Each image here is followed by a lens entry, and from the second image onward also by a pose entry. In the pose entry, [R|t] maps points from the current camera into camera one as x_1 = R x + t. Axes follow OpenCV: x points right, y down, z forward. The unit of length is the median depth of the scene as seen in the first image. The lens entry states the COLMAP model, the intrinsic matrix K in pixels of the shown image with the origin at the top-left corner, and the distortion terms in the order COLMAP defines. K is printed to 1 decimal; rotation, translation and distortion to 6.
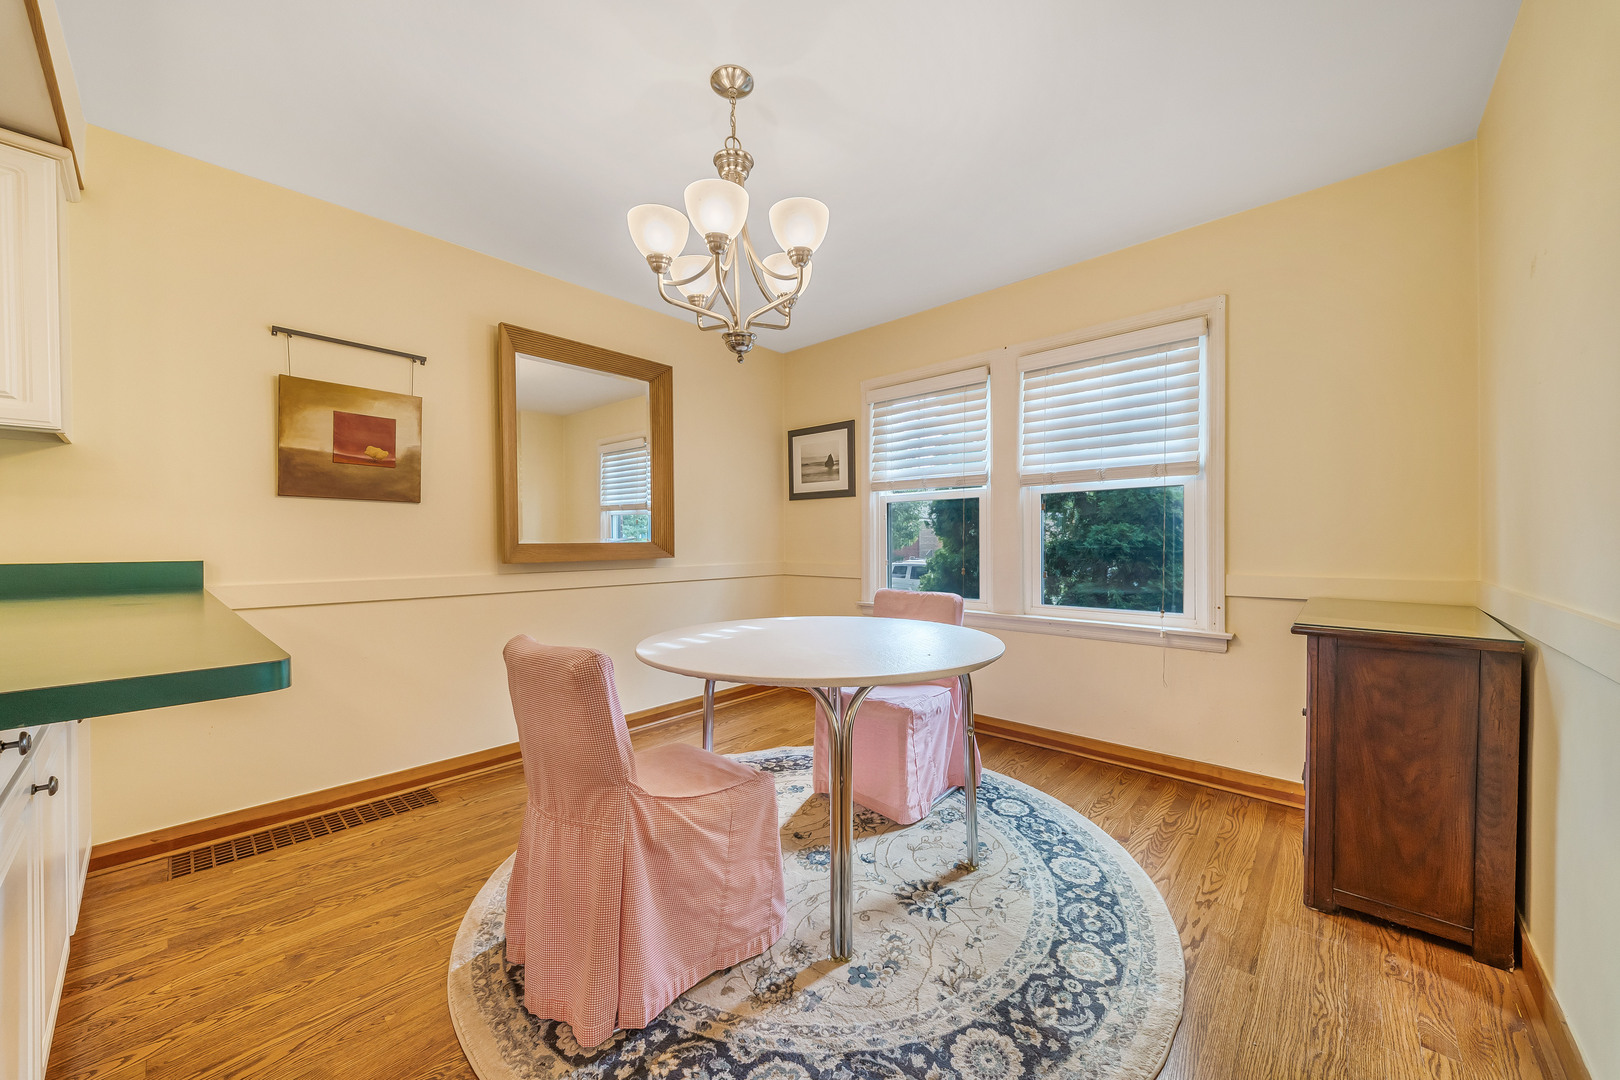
lens RADIAL K [[578.3, 0, 811.5], [0, 578.3, 550.1], [0, 0, 1]] dist [-0.000993, -0.000150]
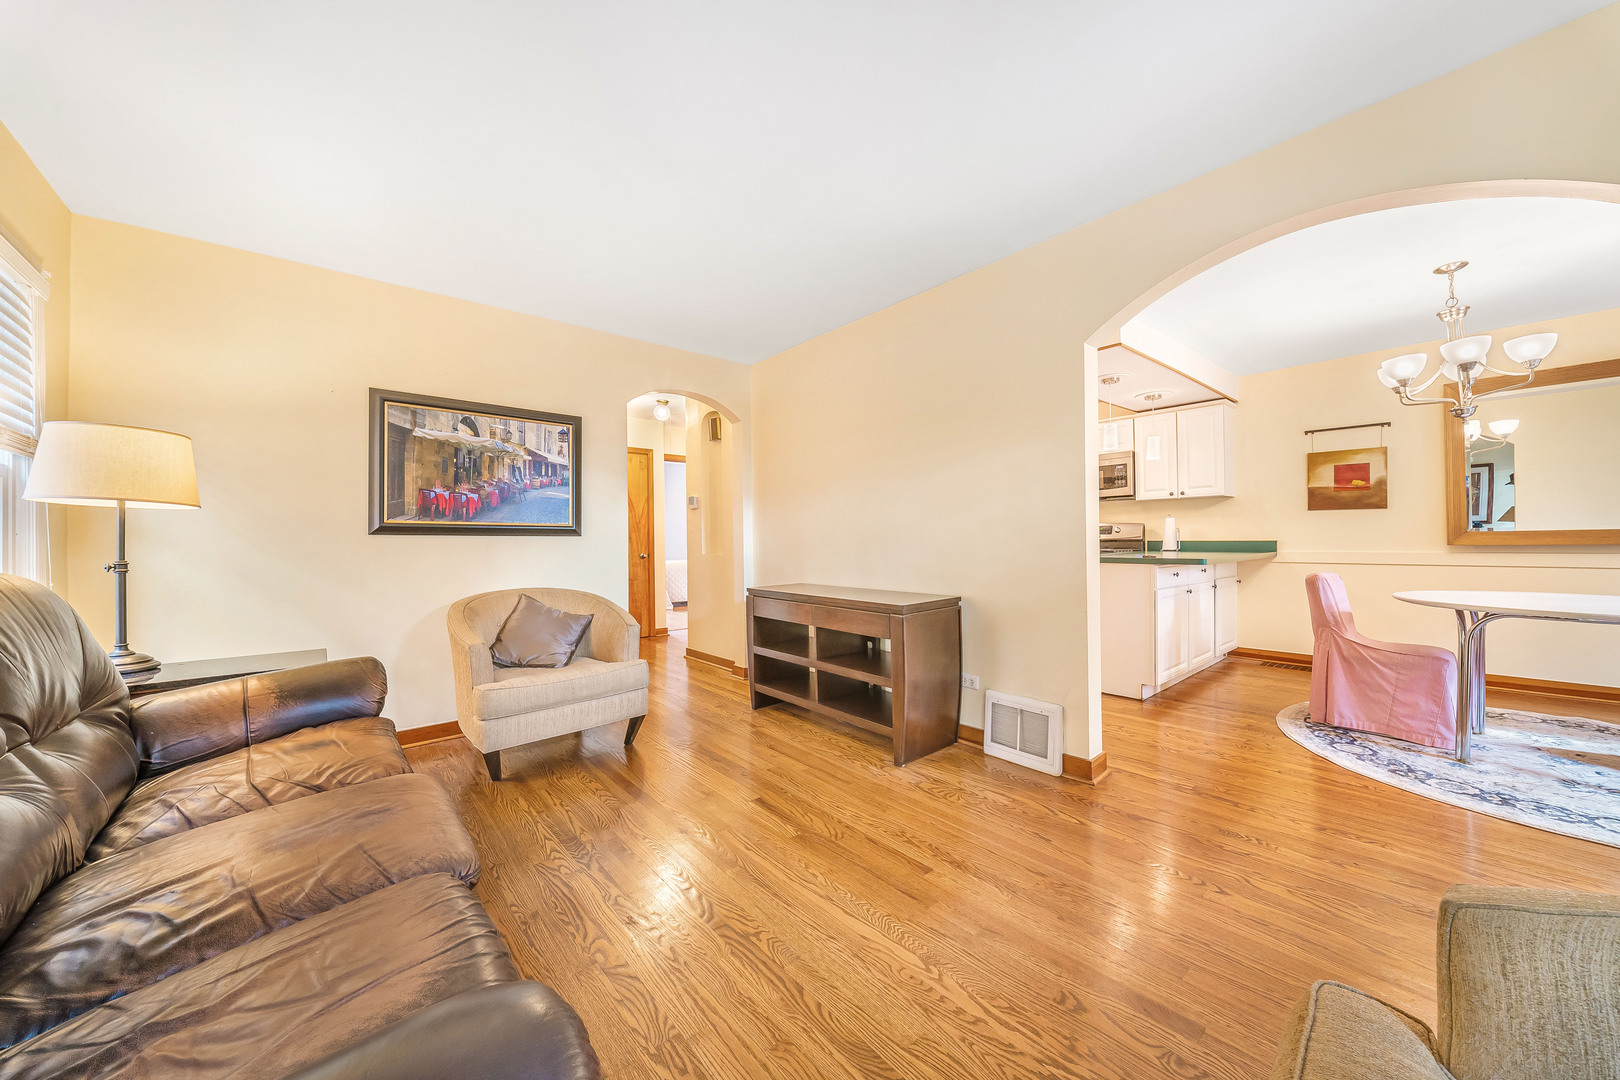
lens RADIAL K [[578.3, 0, 810.4], [0, 578.3, 537.6], [0, 0, 1]] dist [-0.000993, -0.000150]
pose [[-0.130573, 0.003802, -0.991431, 1.369085], [-0.001273, 0.999991, 0.004003, -0.000366], [0.991438, 0.001785, -0.130567, -0.511459]]
